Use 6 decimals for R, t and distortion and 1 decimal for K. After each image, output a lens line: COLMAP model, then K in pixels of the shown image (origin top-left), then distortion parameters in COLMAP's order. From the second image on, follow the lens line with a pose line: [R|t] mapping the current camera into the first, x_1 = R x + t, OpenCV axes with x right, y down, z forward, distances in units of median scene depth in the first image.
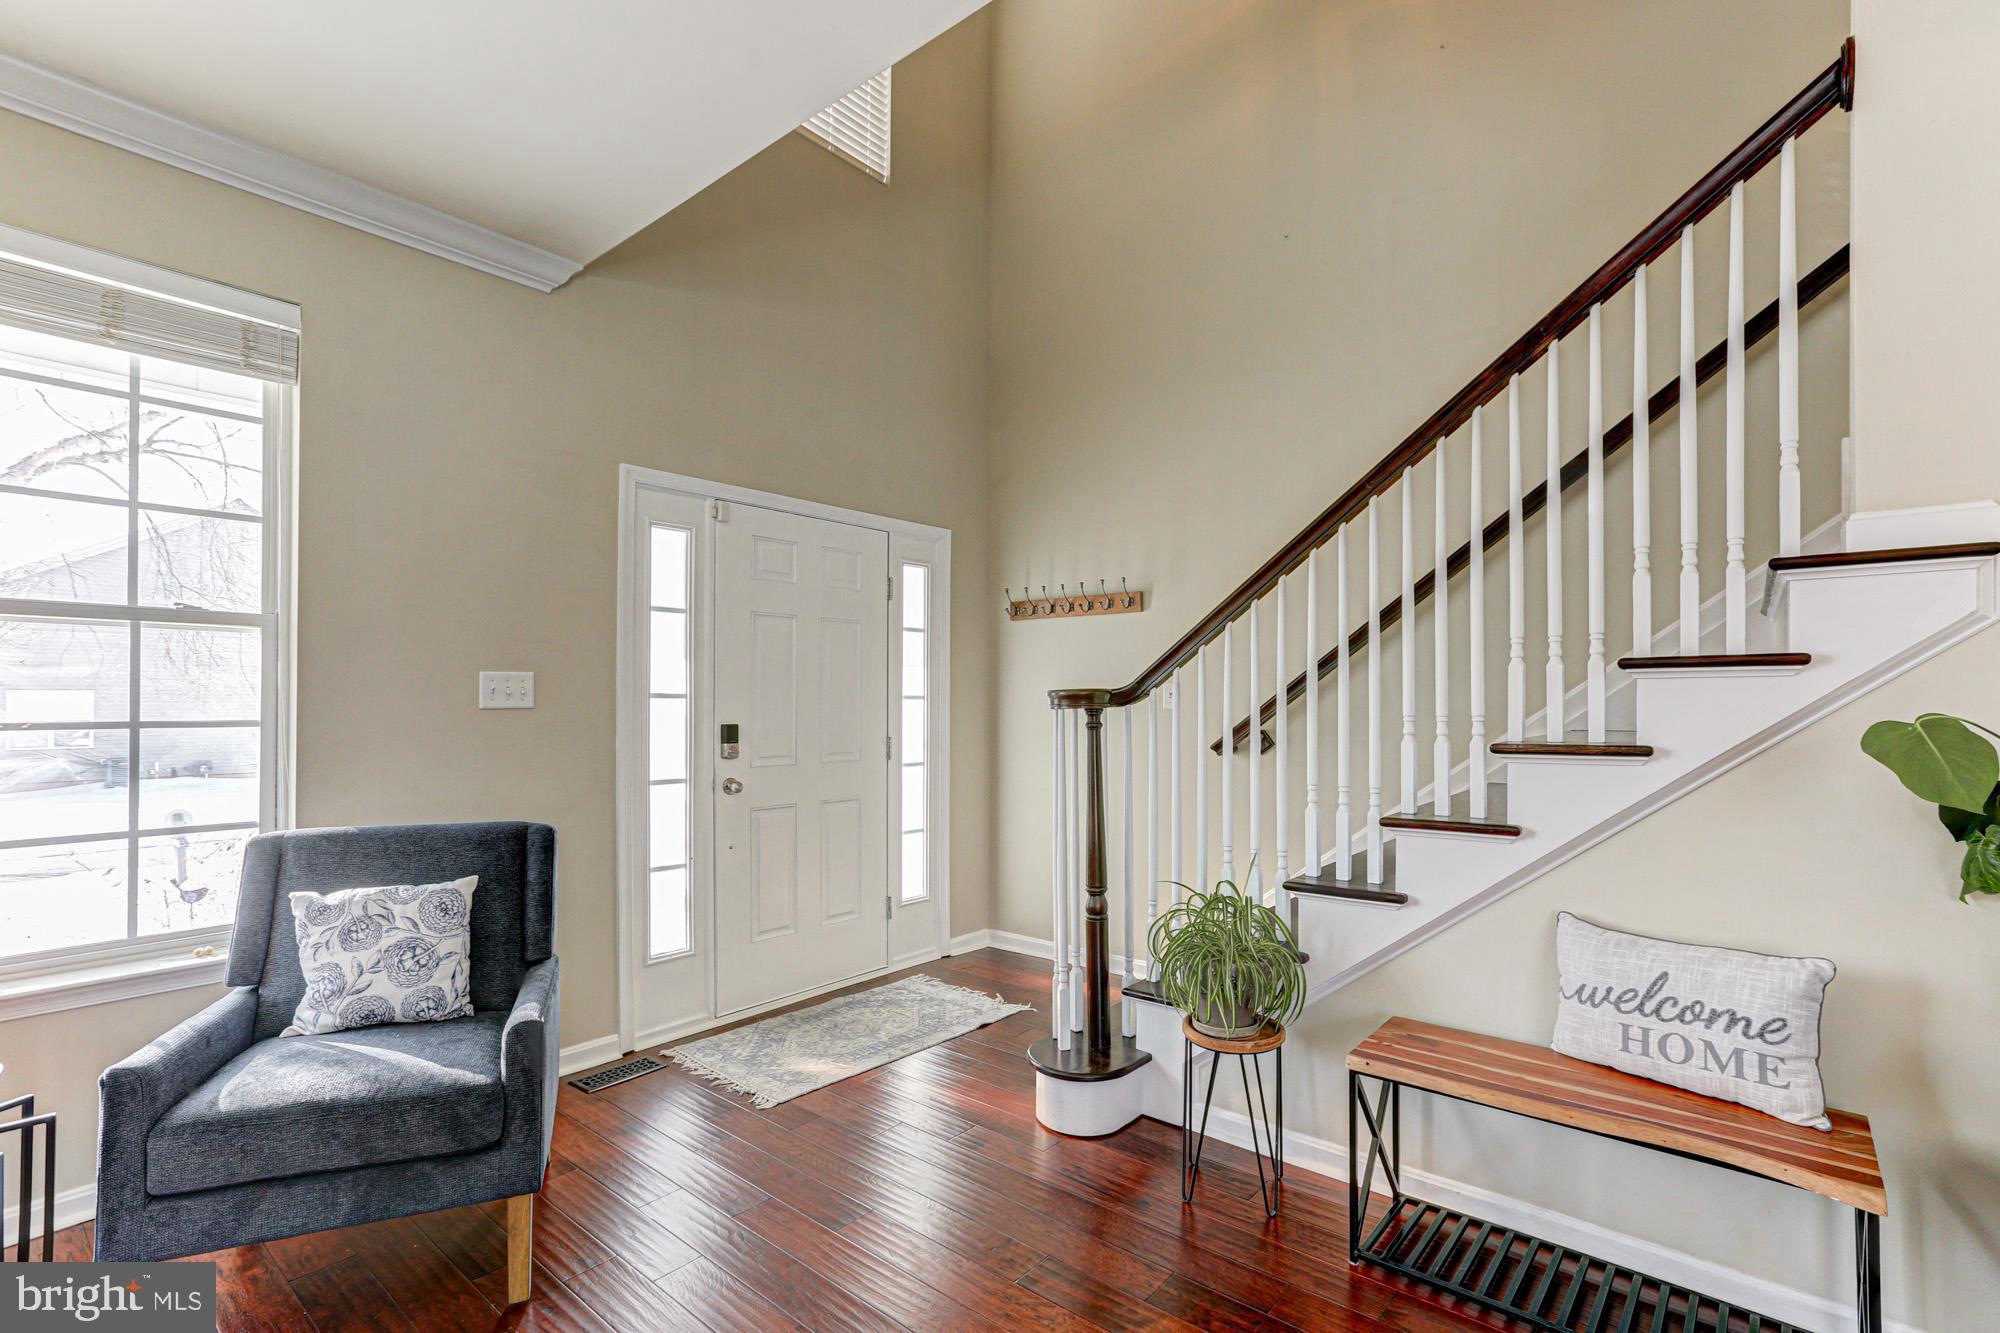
lens RADIAL K [[936.8, 0, 1002.0], [0, 936.8, 697.1], [0, 0, 1]] dist [-0.025466, 0.015001]
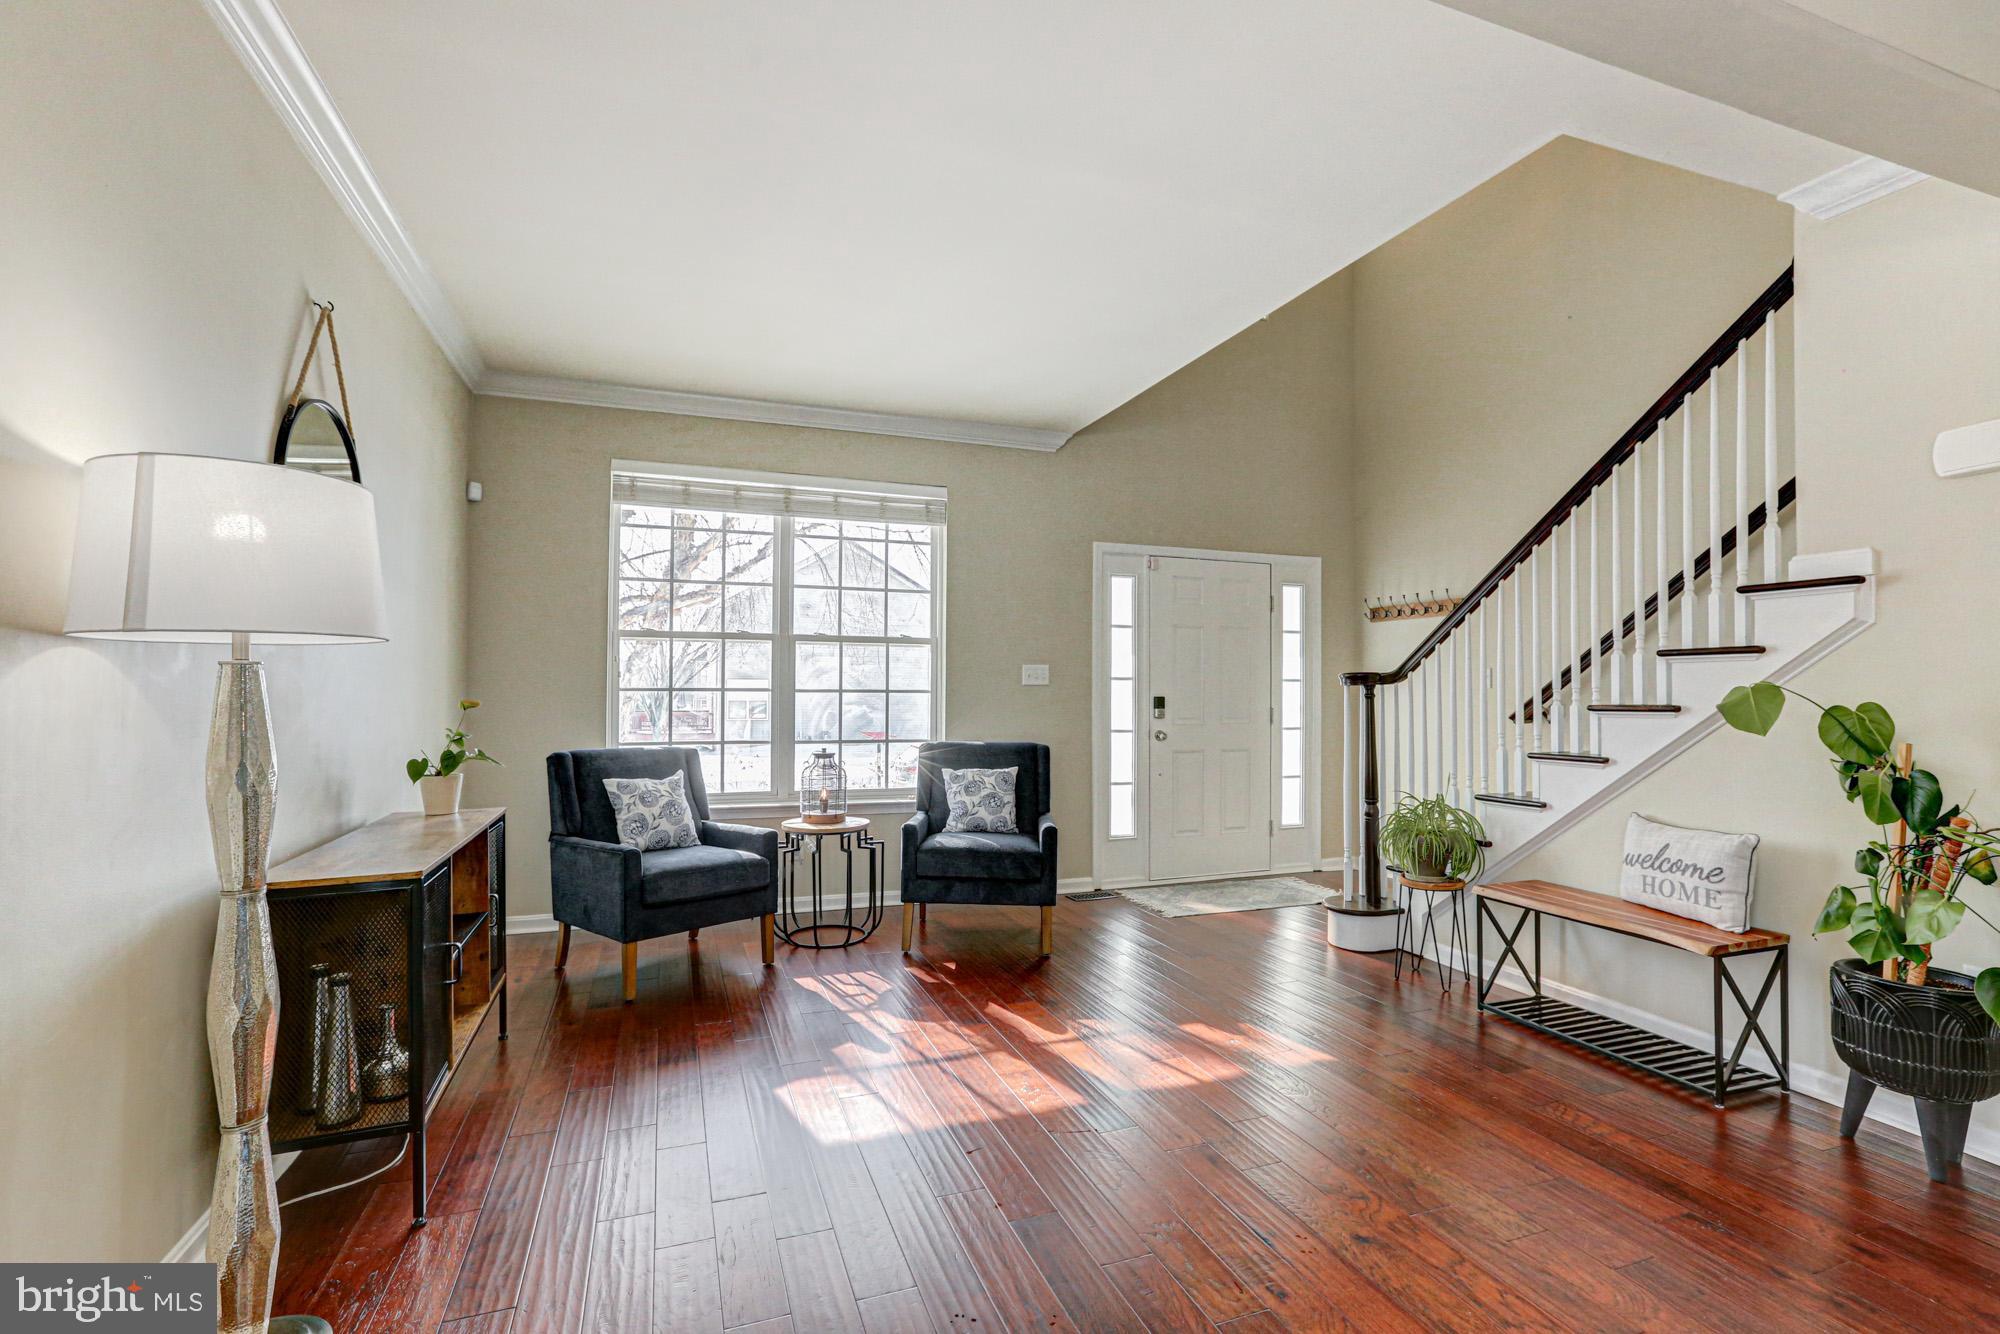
lens RADIAL K [[936.8, 0, 1018.8], [0, 936.8, 671.0], [0, 0, 1]] dist [-0.025466, 0.015001]
pose [[0.878431, -0.004428, -0.477848, 0.376391], [-0.004416, 0.999839, -0.017382, 0.021496], [0.477848, 0.017379, 0.878271, -0.739566]]
